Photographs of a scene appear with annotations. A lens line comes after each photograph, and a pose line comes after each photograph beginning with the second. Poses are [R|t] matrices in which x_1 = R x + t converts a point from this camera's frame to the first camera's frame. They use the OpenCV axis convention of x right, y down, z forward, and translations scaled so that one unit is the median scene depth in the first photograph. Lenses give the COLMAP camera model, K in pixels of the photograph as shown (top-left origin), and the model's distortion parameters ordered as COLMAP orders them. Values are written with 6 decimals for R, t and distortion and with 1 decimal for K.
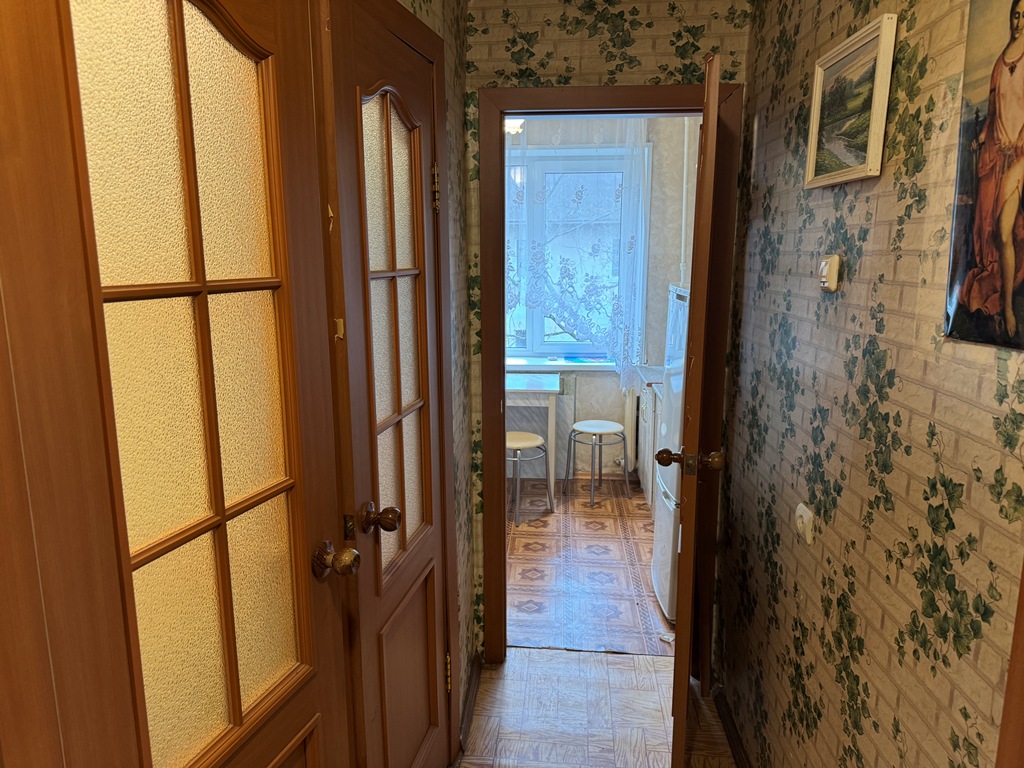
lens RADIAL K [[708.1, 0, 512.0], [0, 708.1, 384.0], [0, 0, 1]] dist [0.124807, -0.256553]
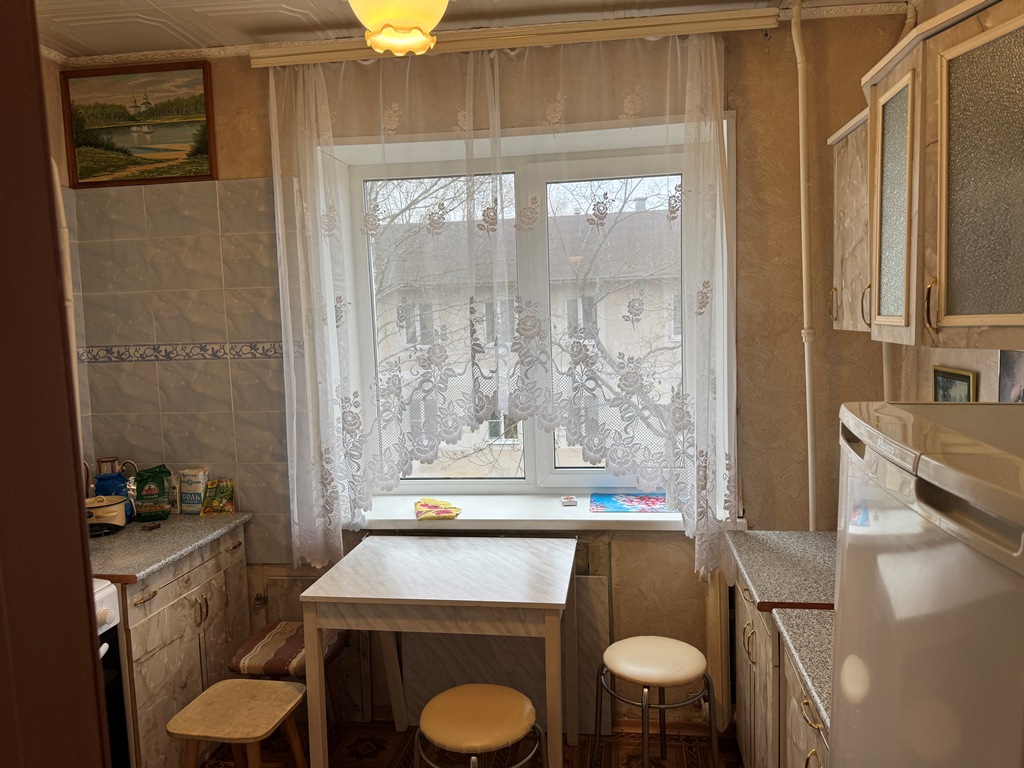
lens RADIAL K [[736.5, 0, 510.7], [0, 736.5, 377.0], [0, 0, 1]] dist [0.027902, -0.011629]
pose [[0.996348, -0.026081, -0.081301, 0.066504], [0.018083, 0.995062, -0.097599, -0.084562], [0.083445, 0.095772, 0.991899, 0.442983]]
